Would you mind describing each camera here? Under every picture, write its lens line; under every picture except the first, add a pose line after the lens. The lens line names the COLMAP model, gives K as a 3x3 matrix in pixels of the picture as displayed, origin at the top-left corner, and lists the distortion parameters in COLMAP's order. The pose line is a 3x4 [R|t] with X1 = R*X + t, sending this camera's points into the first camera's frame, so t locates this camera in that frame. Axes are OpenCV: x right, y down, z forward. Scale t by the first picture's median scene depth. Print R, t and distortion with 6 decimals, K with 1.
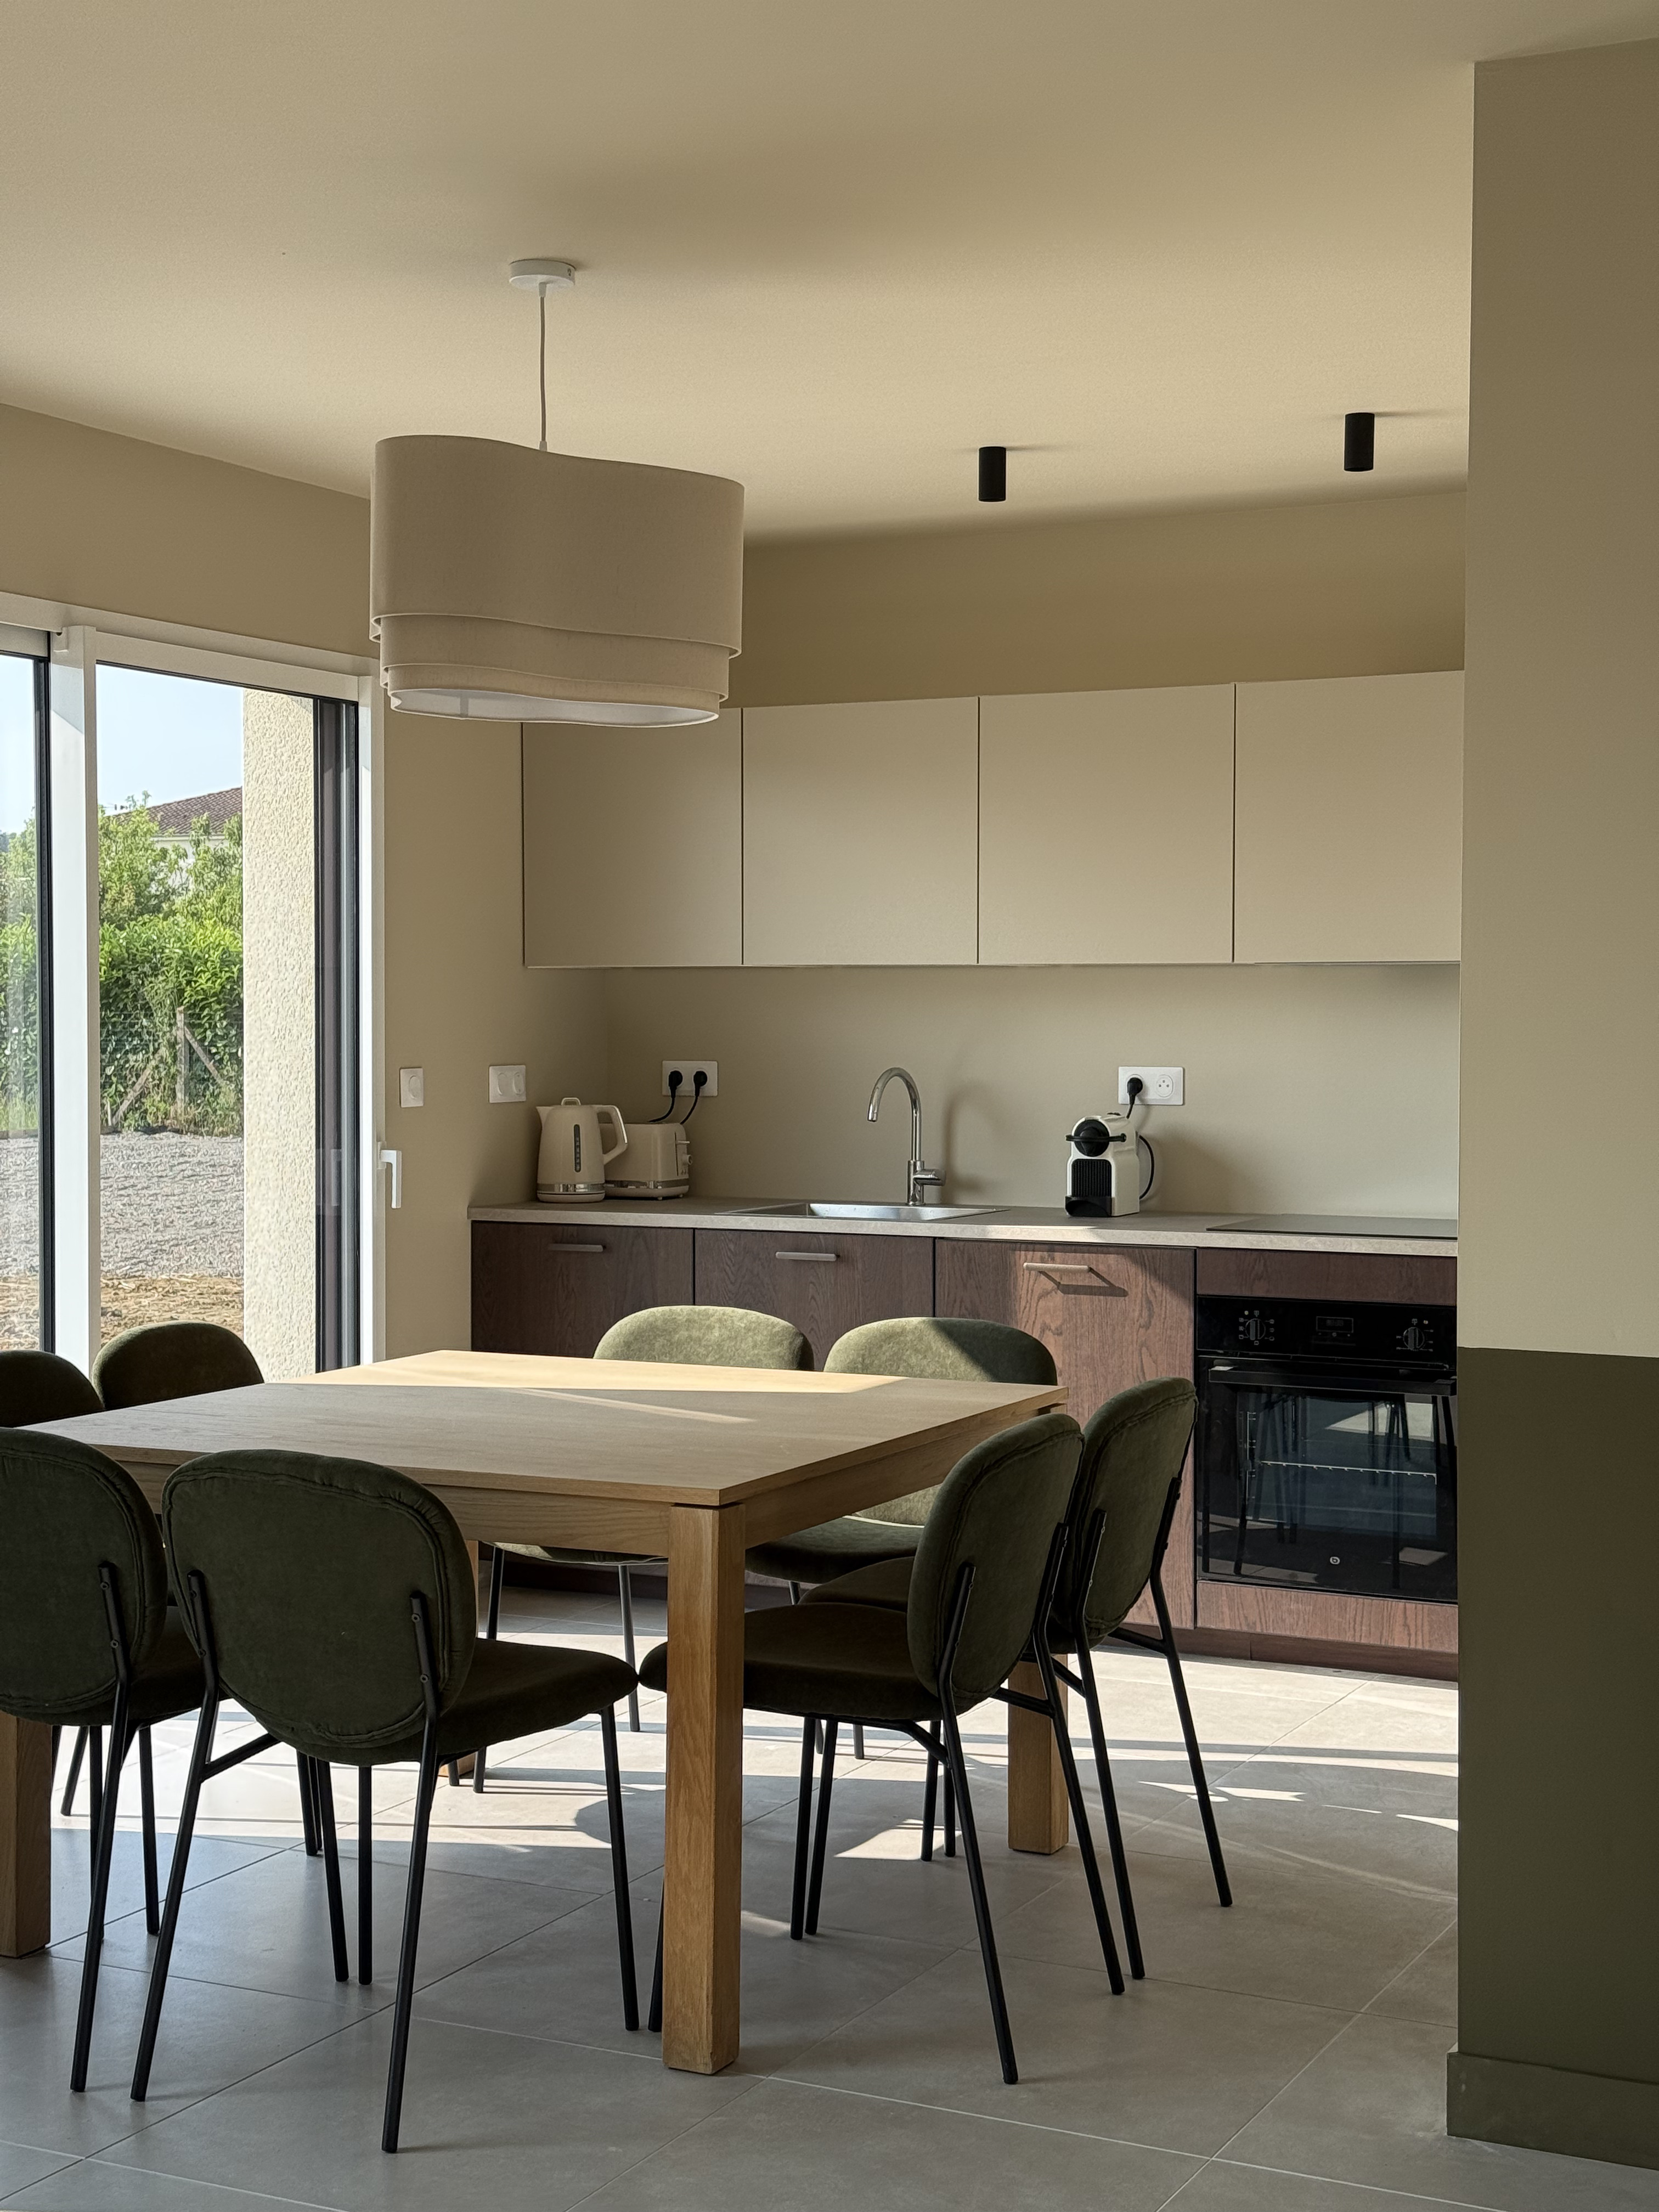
lens RADIAL K [[3089.0, 0, 829.5], [0, 3089.0, 1106.0], [0, 0, 1]] dist [0.157894, -0.185779]
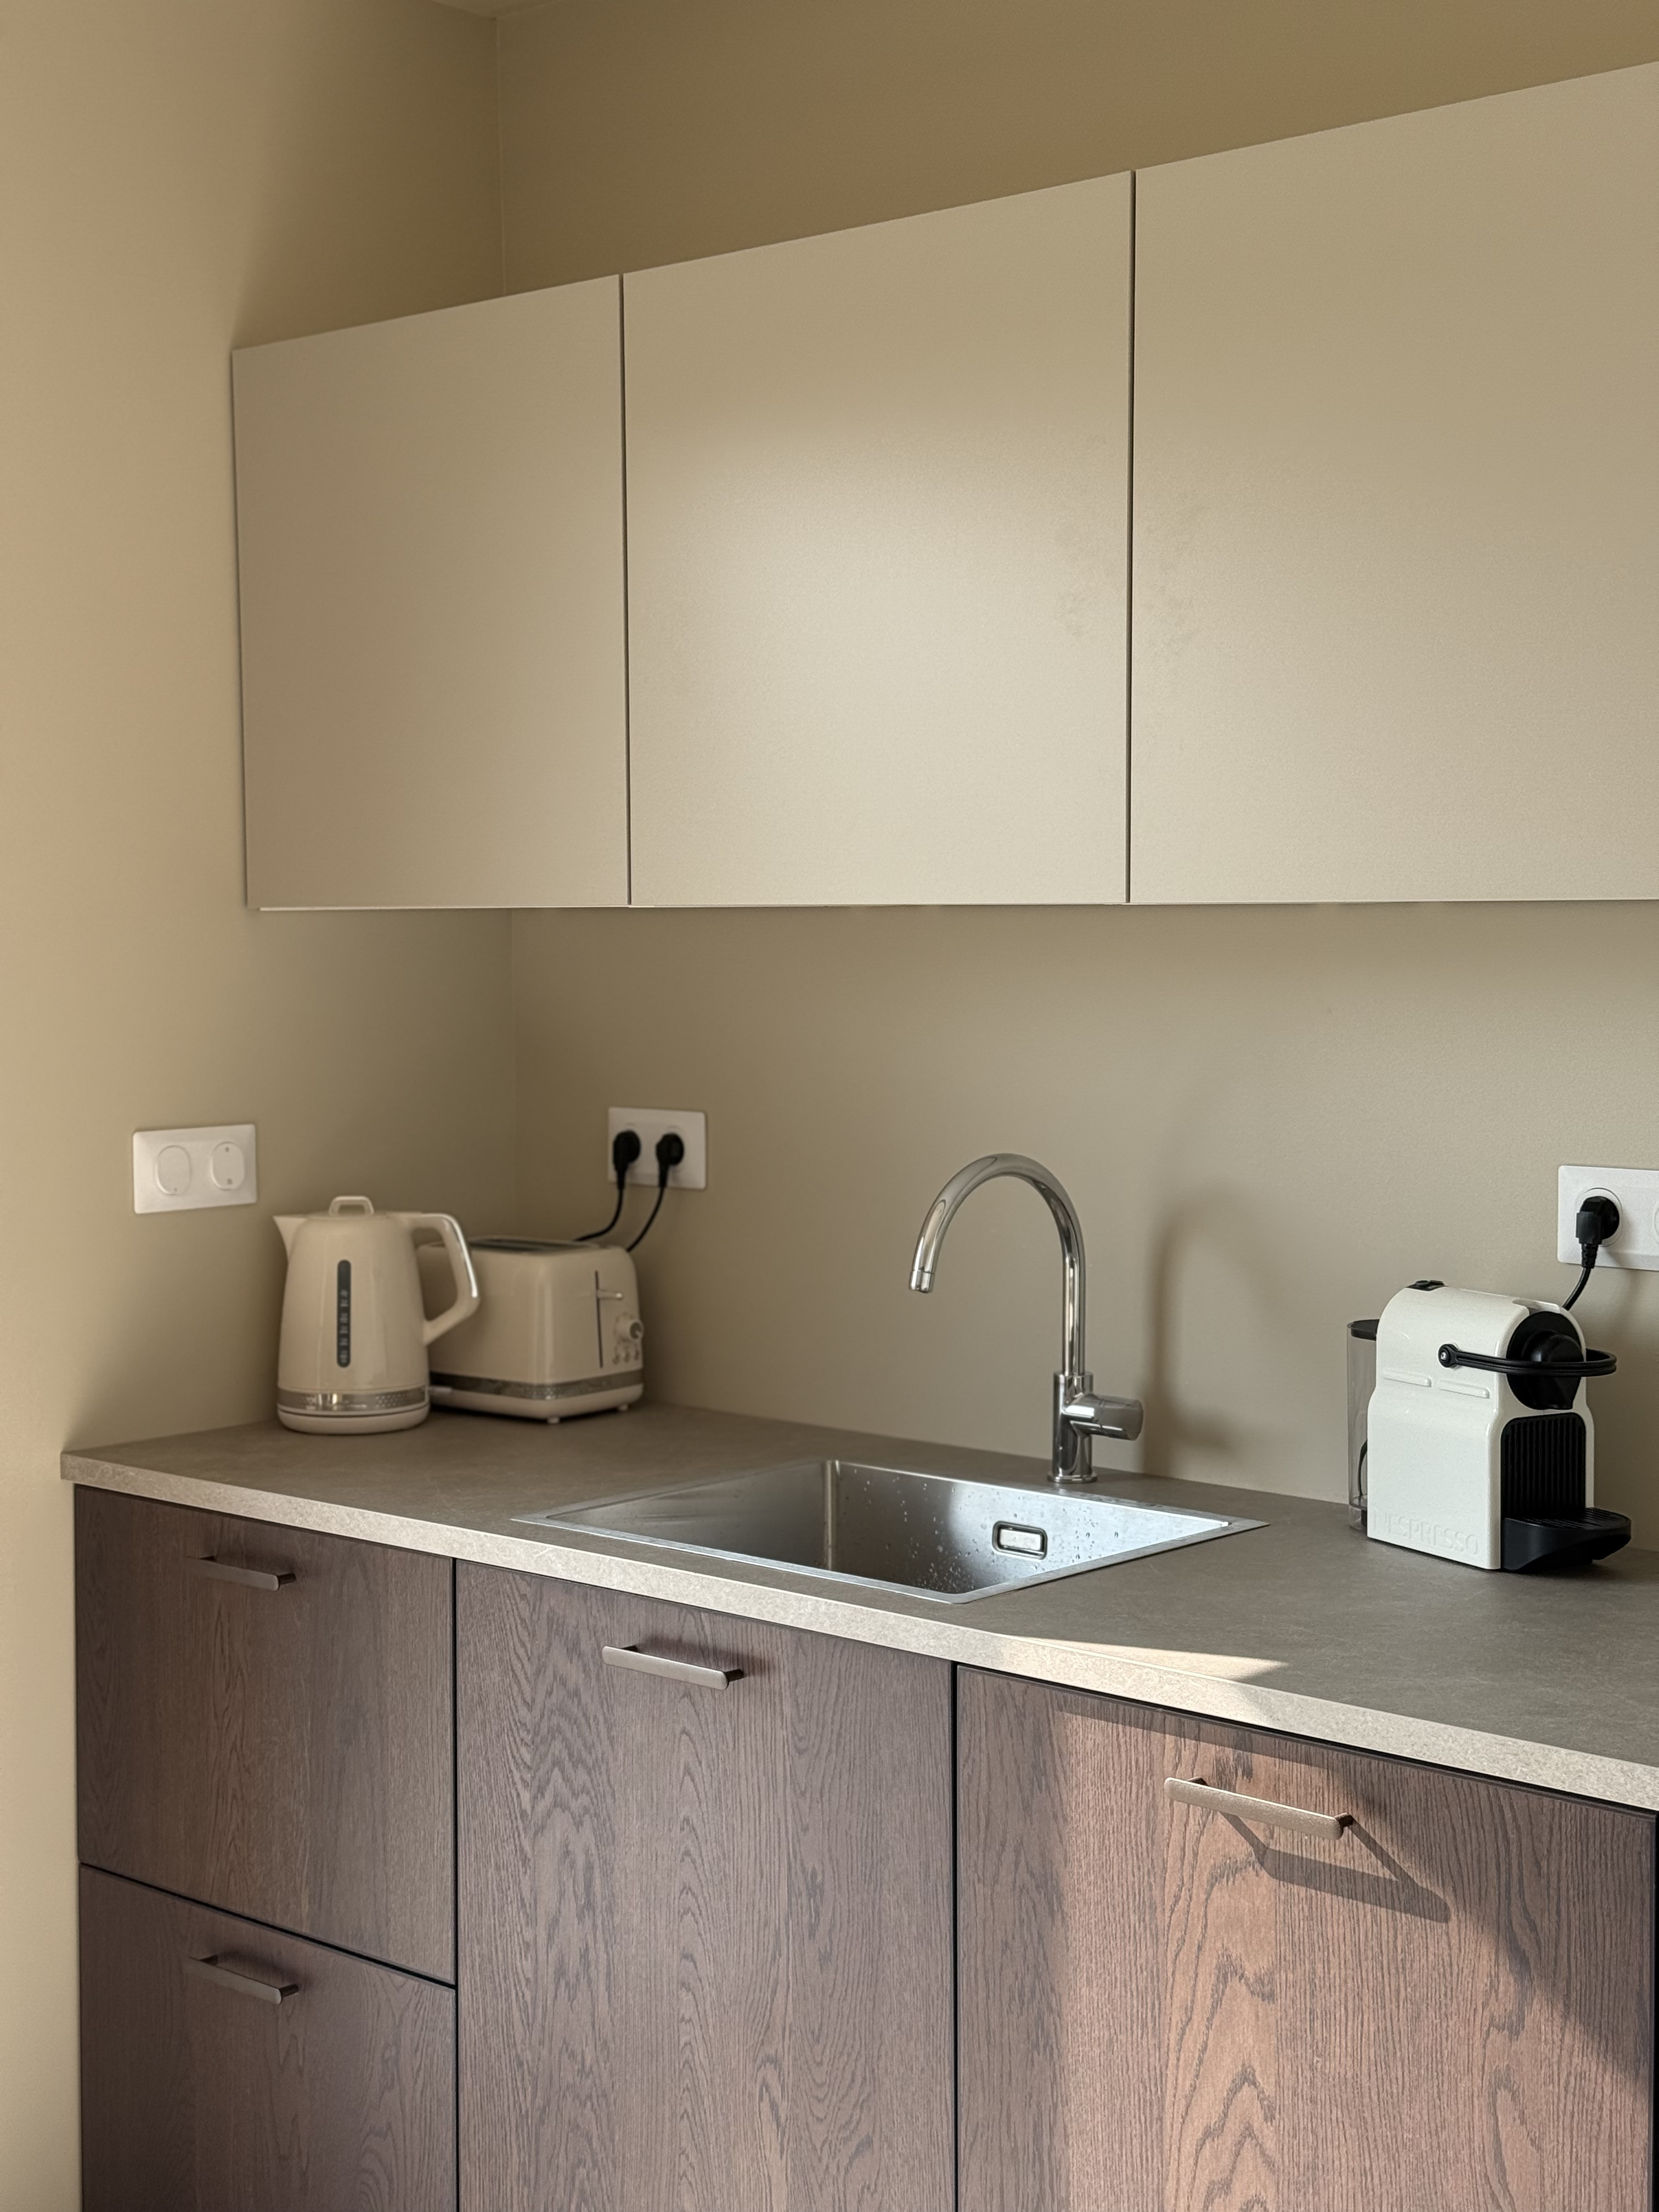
lens RADIAL K [[3089.0, 0, 829.5], [0, 3089.0, 1106.0], [0, 0, 1]] dist [0.157894, -0.185779]
pose [[0.964040, 0.011518, -0.265506, 0.120535], [-0.003140, 0.999484, 0.031956, -0.035496], [0.265737, -0.029973, 0.963579, 0.671974]]
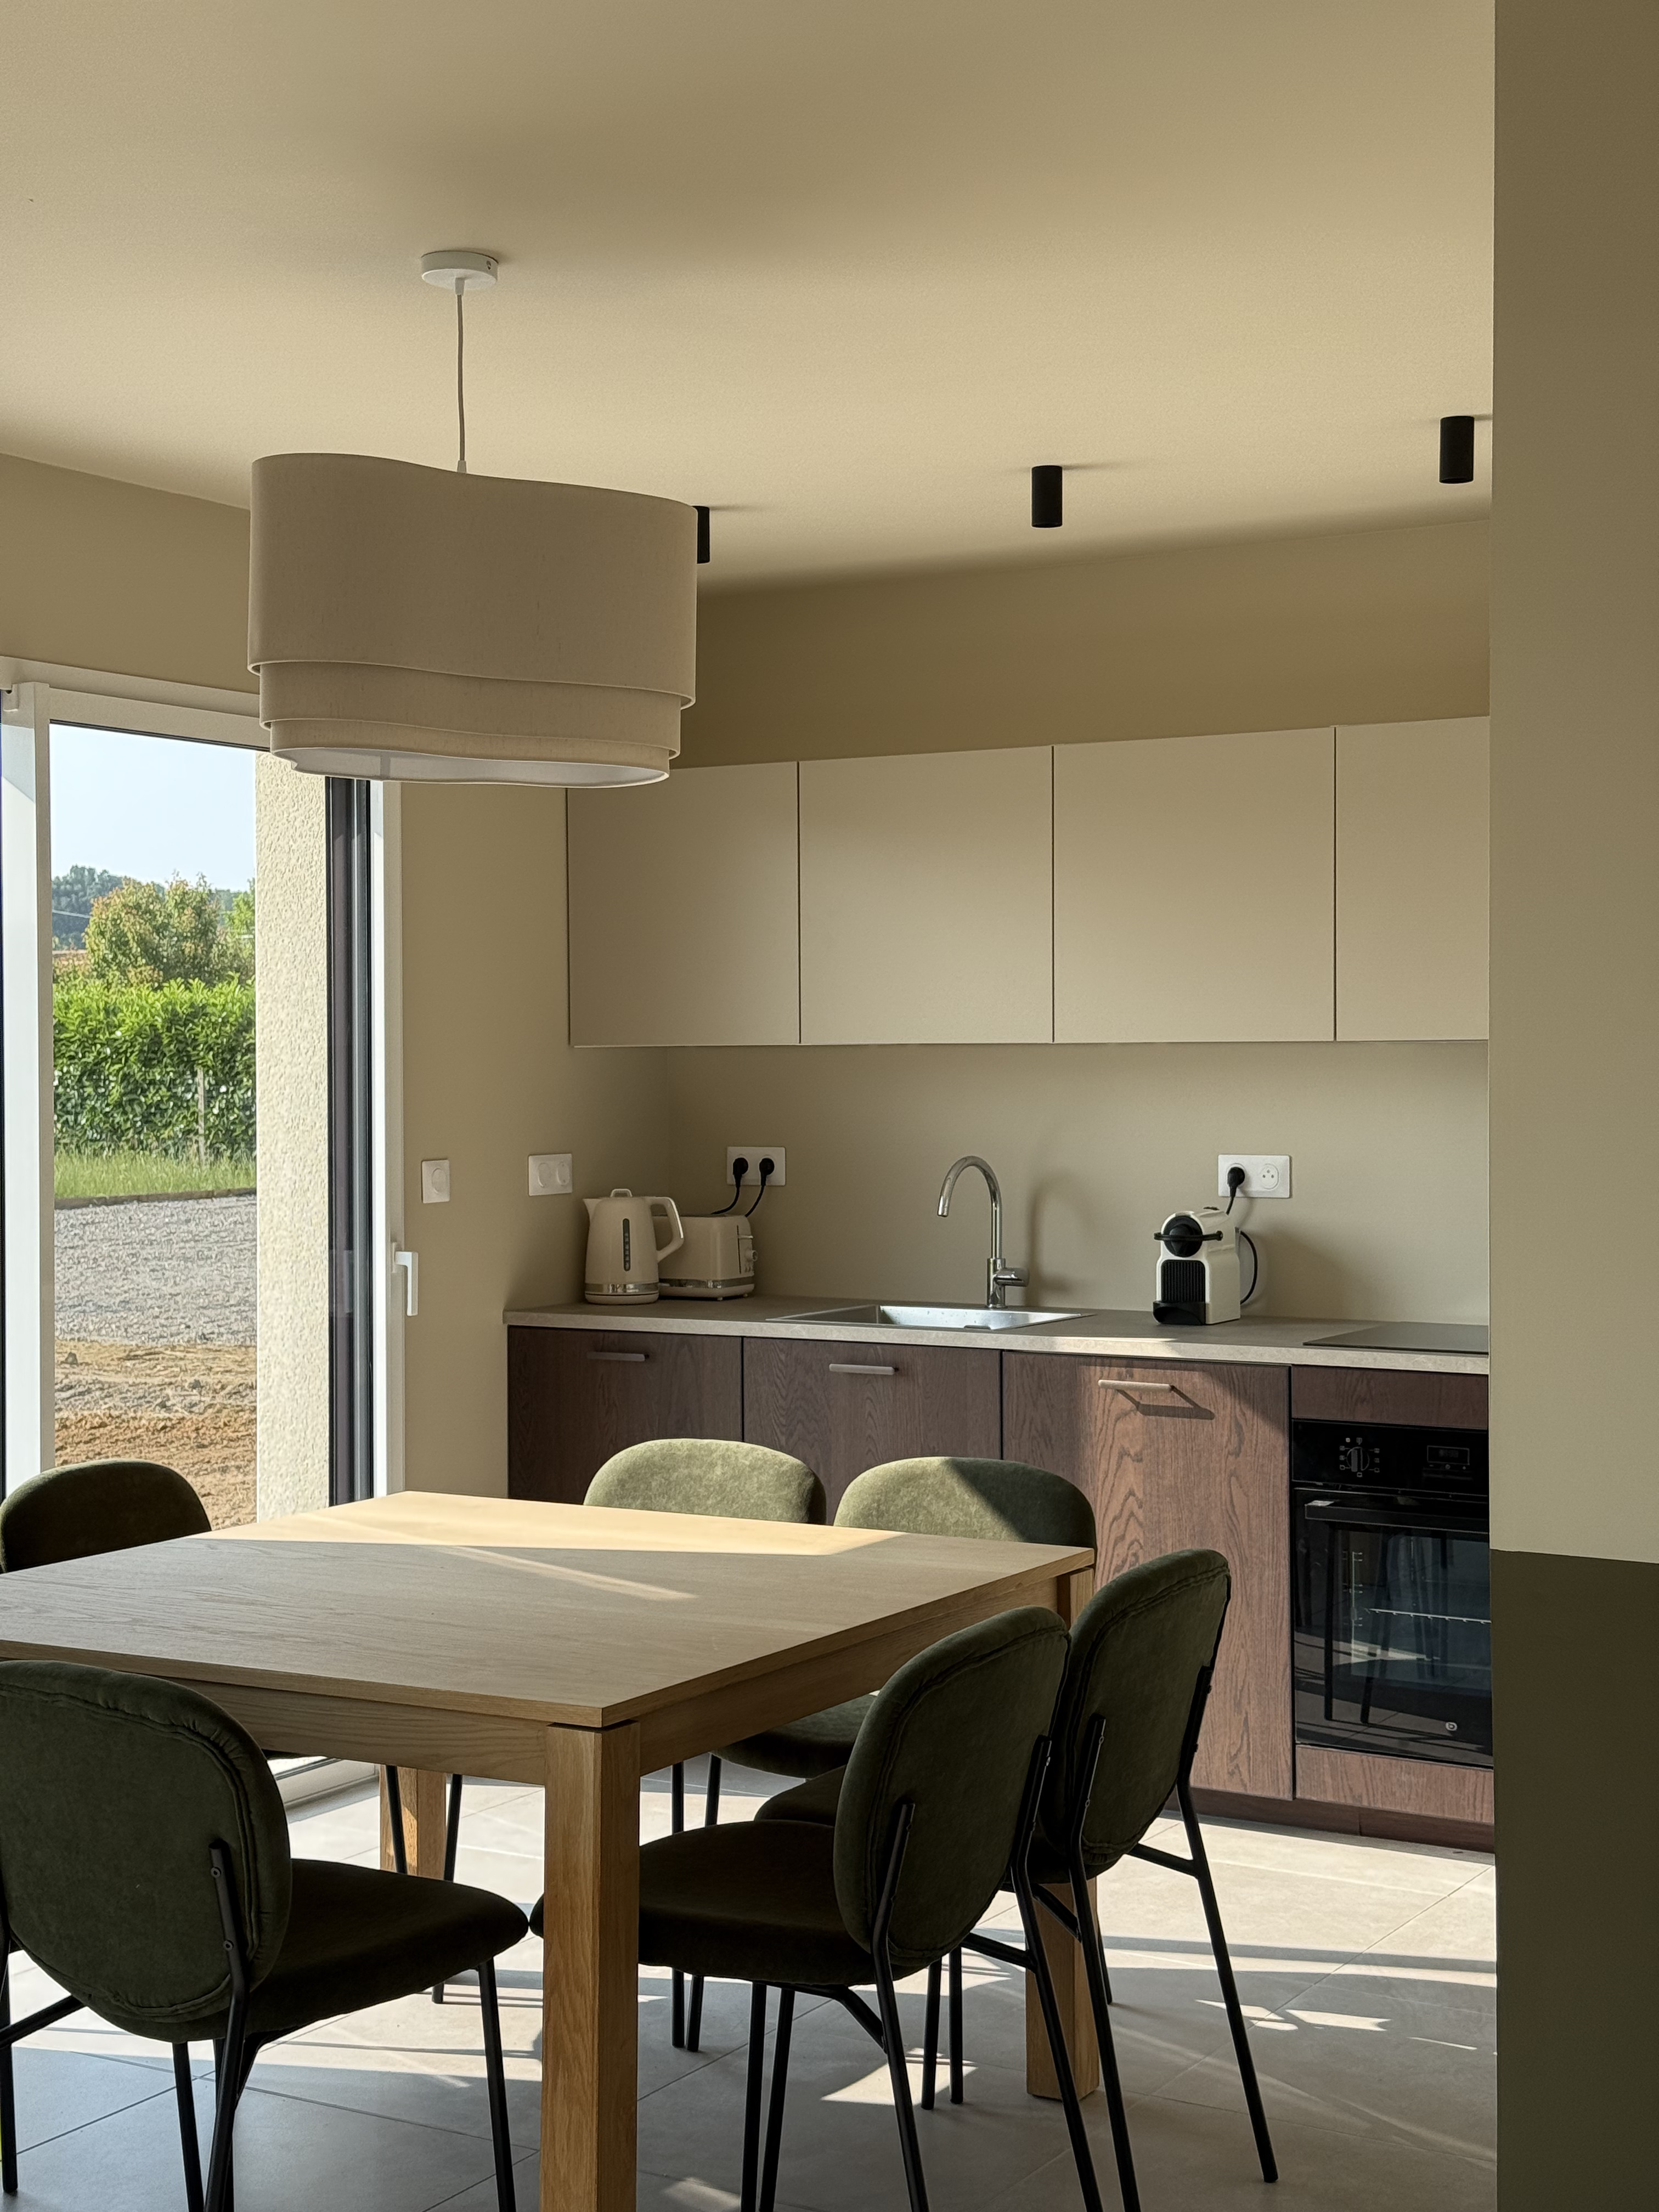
lens RADIAL K [[3089.0, 0, 829.5], [0, 3089.0, 1106.0], [0, 0, 1]] dist [0.157894, -0.185779]
pose [[0.997056, -0.004824, -0.076528, 0.055291], [0.003644, 0.999873, -0.015545, -0.014763], [0.076593, 0.015221, 0.996946, 0.107288]]
